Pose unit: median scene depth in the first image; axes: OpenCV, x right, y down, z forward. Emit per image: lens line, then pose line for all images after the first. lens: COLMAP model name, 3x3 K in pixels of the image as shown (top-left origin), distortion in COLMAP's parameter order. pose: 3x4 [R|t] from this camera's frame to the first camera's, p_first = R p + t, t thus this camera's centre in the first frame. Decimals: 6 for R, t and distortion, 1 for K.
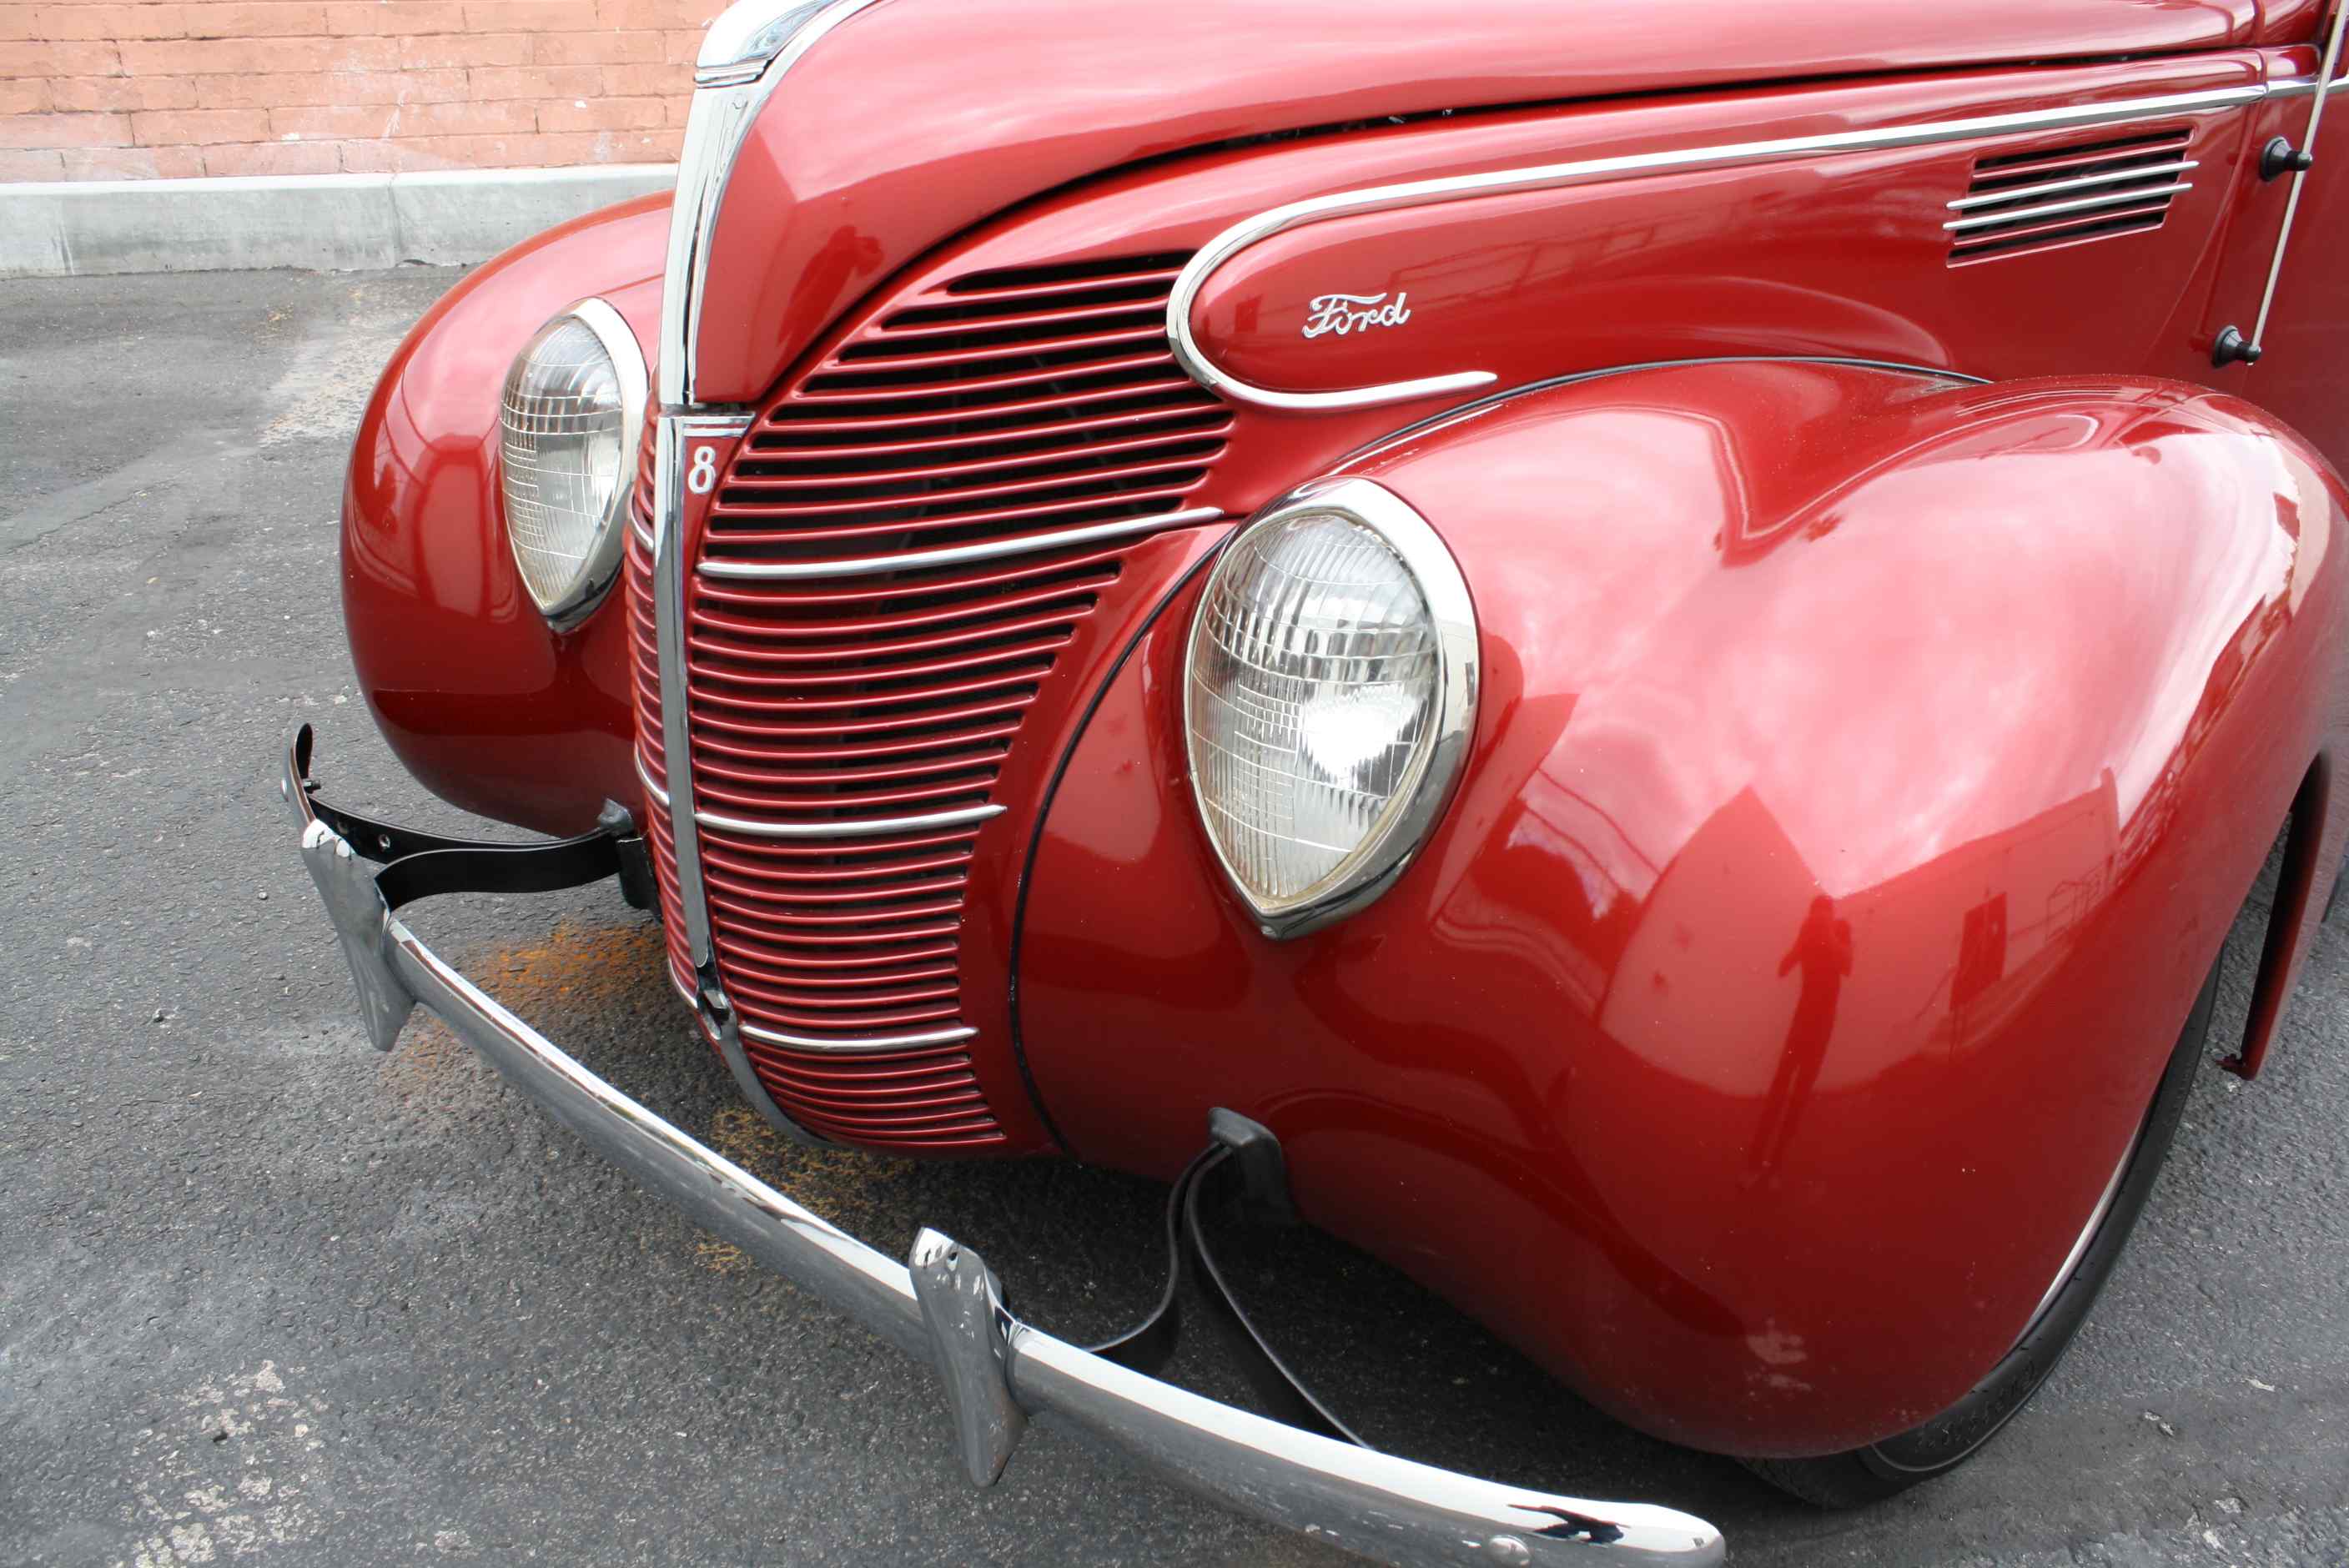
lens RADIAL K [[1977.9, 0, 1190.1], [0, 1977.9, 782.7], [0, 0, 1]] dist [-0.170927, 0.149259]
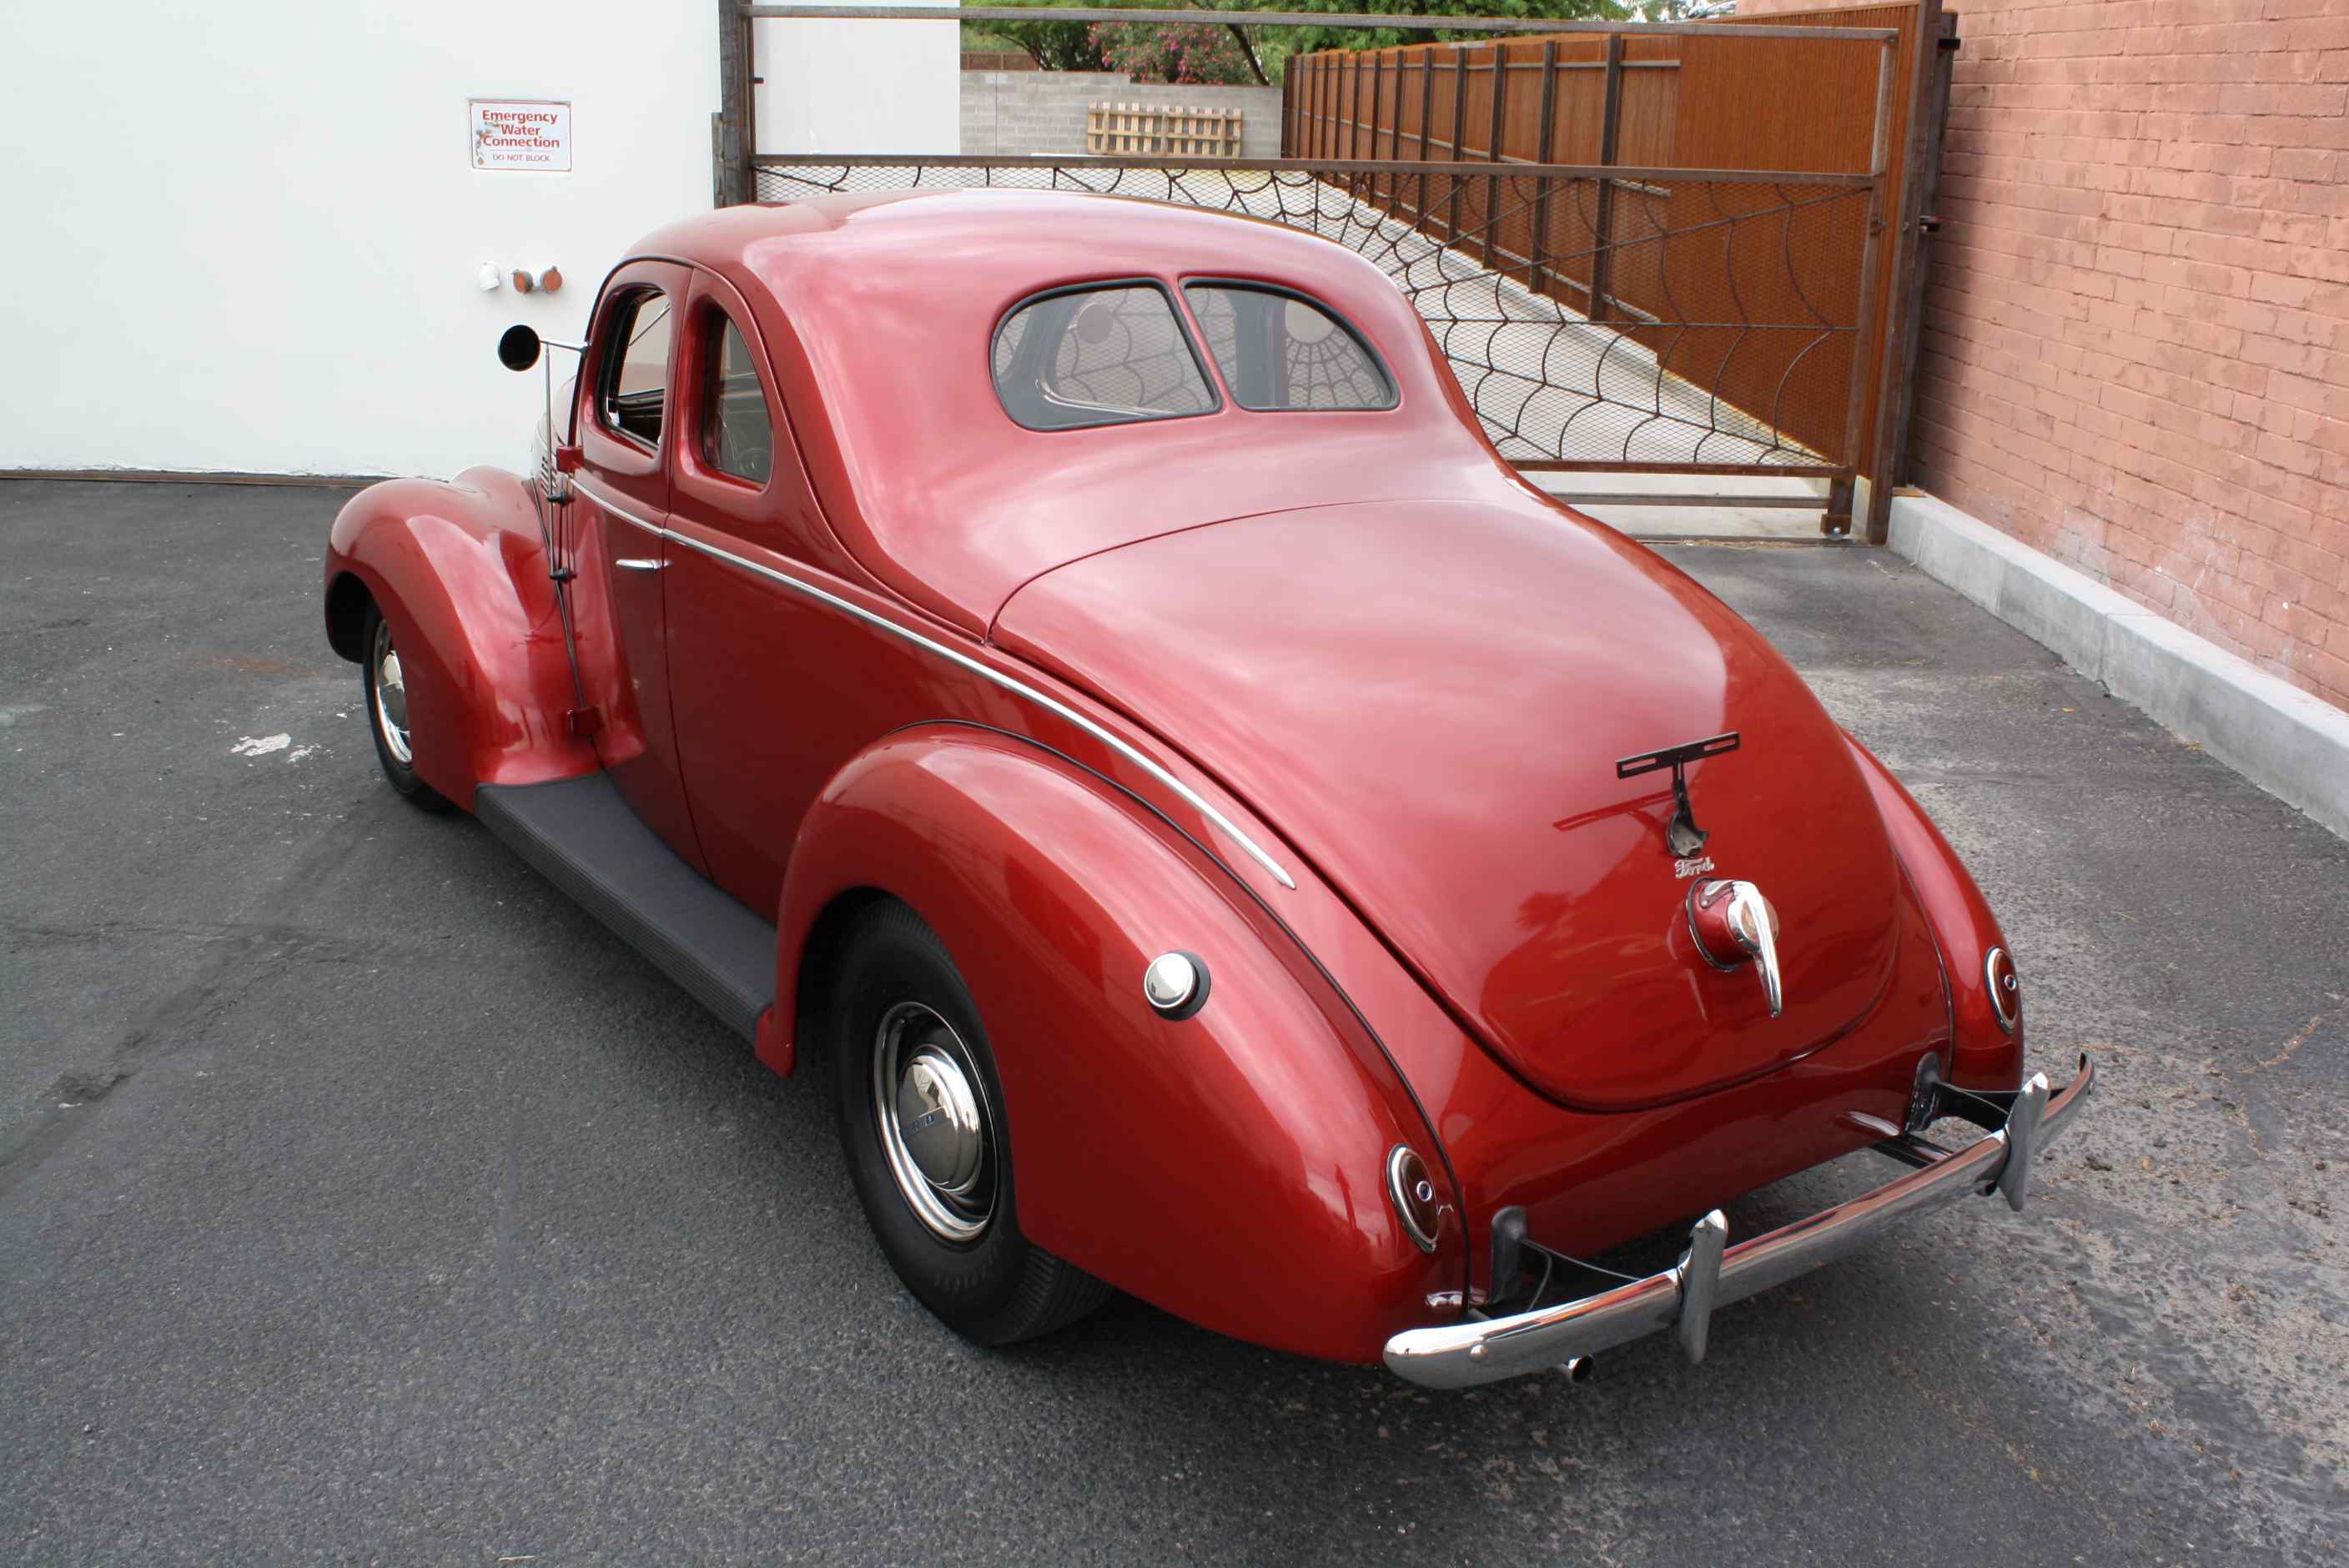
lens RADIAL K [[2162.4, 0, 1187.2], [0, 2162.4, 782.2], [0, 0, 1]] dist [-0.157797, 0.152277]
pose [[-0.224684, 0.268081, -0.936830, 2.796662], [-0.455621, 0.820939, 0.344192, -1.226406], [0.861351, 0.504174, -0.062308, 1.888302]]
